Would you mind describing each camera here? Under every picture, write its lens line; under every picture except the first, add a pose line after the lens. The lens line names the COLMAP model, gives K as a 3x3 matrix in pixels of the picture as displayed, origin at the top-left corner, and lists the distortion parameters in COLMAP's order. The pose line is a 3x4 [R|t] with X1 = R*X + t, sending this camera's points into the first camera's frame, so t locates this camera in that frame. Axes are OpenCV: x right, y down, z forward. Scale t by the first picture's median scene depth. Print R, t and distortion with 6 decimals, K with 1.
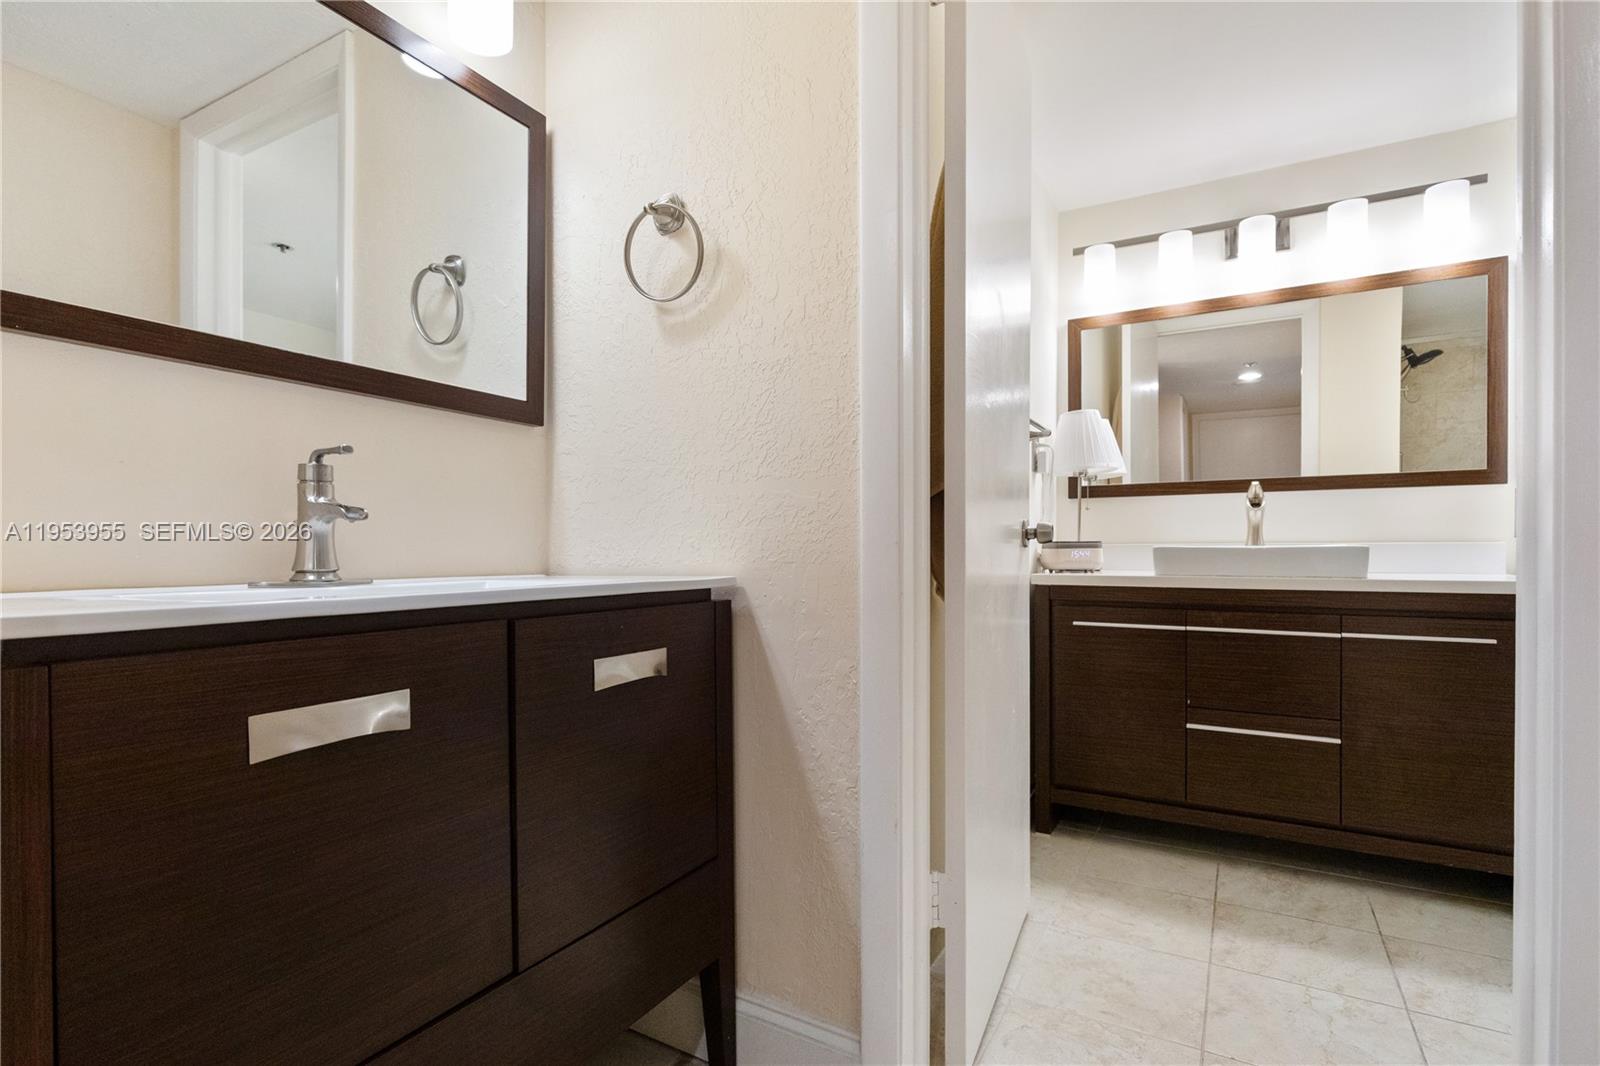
lens RADIAL K [[762.2, 0, 793.5], [0, 762.2, 554.6], [0, 0, 1]] dist [-0.003916, -0.001384]
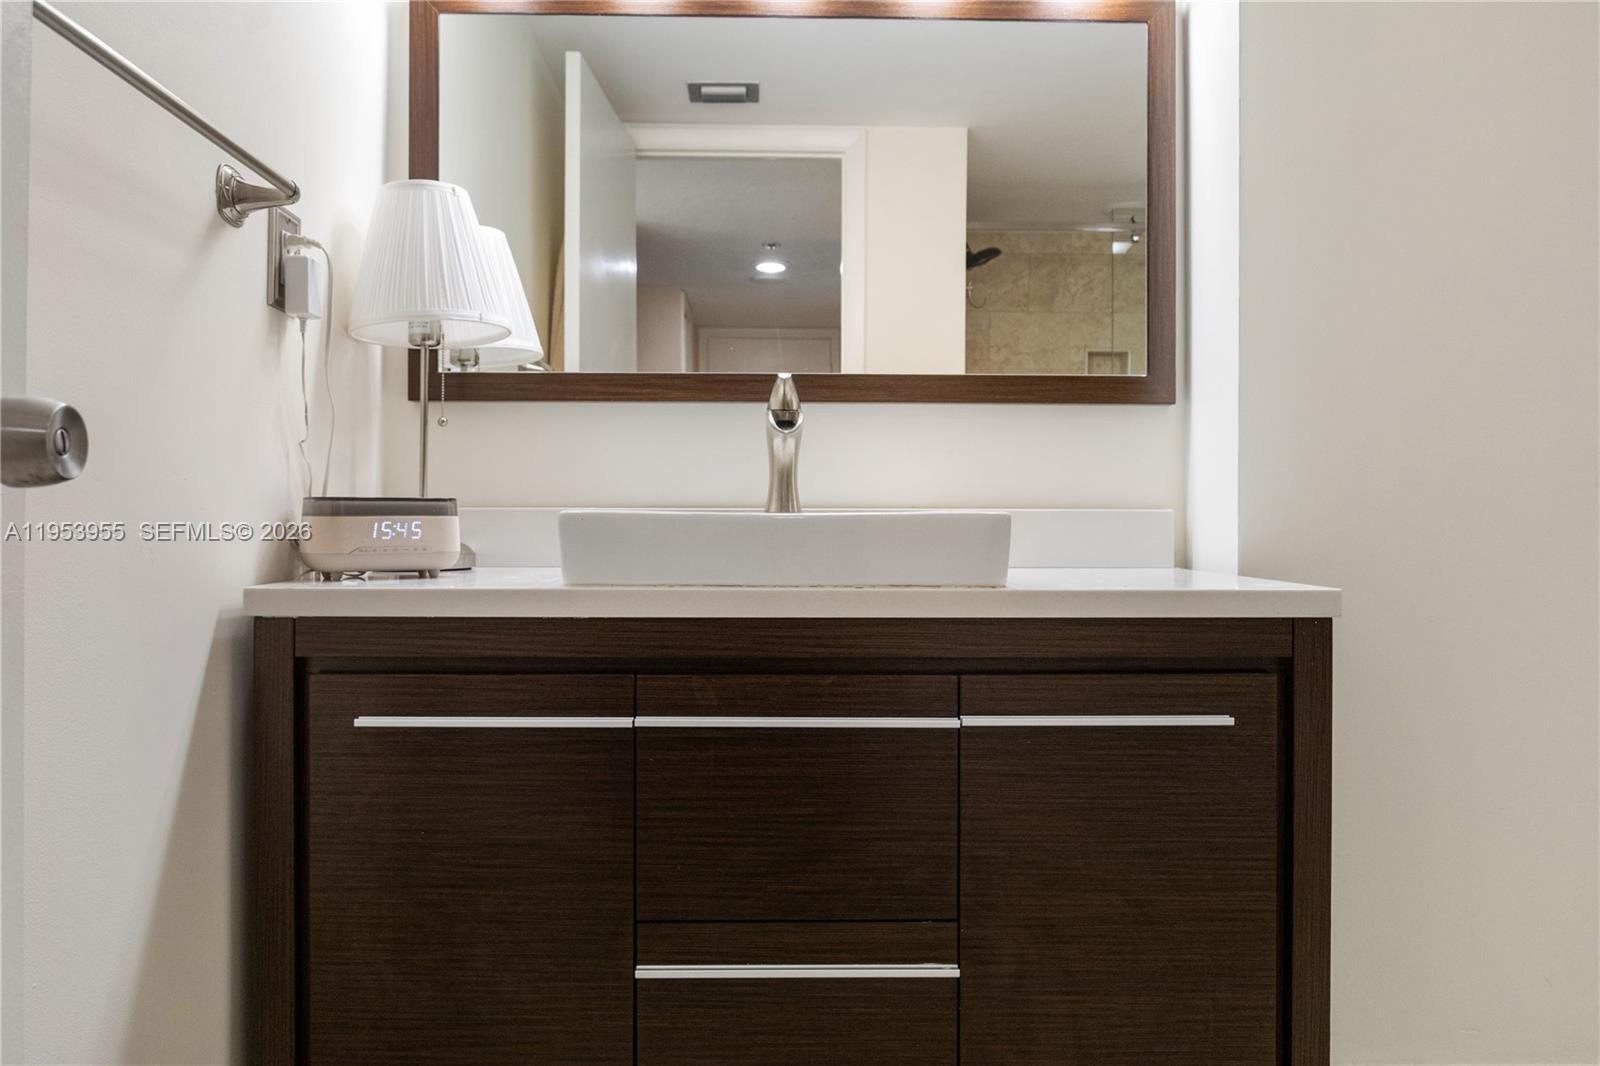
lens RADIAL K [[1093.7, 0, 800.0], [0, 1093.7, 533.0], [0, 0, 1]] dist [-0.040298, -0.000189]
pose [[0.842443, 0.000129, 0.538785, 0.255488], [-0.001789, 0.999995, 0.002559, -0.001413], [-0.538782, -0.003120, 0.842439, 0.432468]]
